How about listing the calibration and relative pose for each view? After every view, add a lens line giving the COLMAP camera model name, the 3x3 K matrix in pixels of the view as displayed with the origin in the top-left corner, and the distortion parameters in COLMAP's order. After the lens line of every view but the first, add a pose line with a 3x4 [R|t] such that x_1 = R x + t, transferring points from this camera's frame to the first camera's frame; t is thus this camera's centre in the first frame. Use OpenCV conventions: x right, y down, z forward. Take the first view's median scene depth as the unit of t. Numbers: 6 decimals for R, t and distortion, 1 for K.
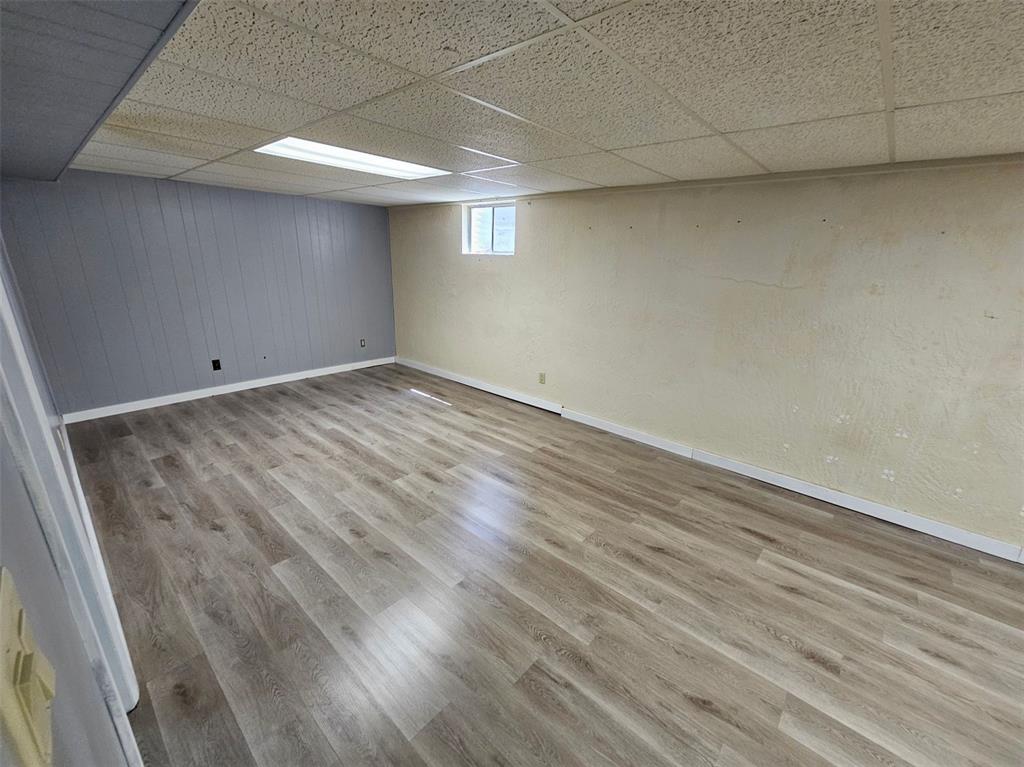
lens RADIAL K [[420.7, 0, 517.0], [0, 420.7, 386.5], [0, 0, 1]] dist [-0.000885, 0.001584]
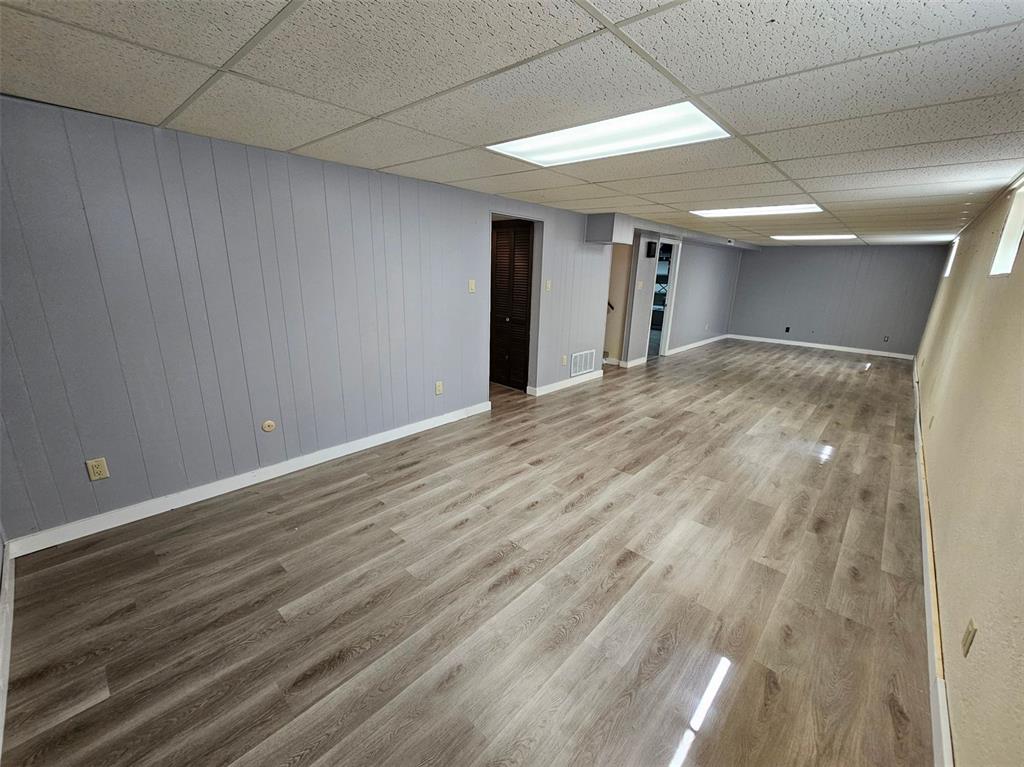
lens RADIAL K [[420.7, 0, 528.0], [0, 420.7, 383.7], [0, 0, 1]] dist [-0.000885, 0.001584]
pose [[0.013918, 0.237896, -0.971191, 2.626063], [-0.327228, 0.918884, 0.220394, 0.304388], [0.944843, 0.314734, 0.090635, -0.591978]]
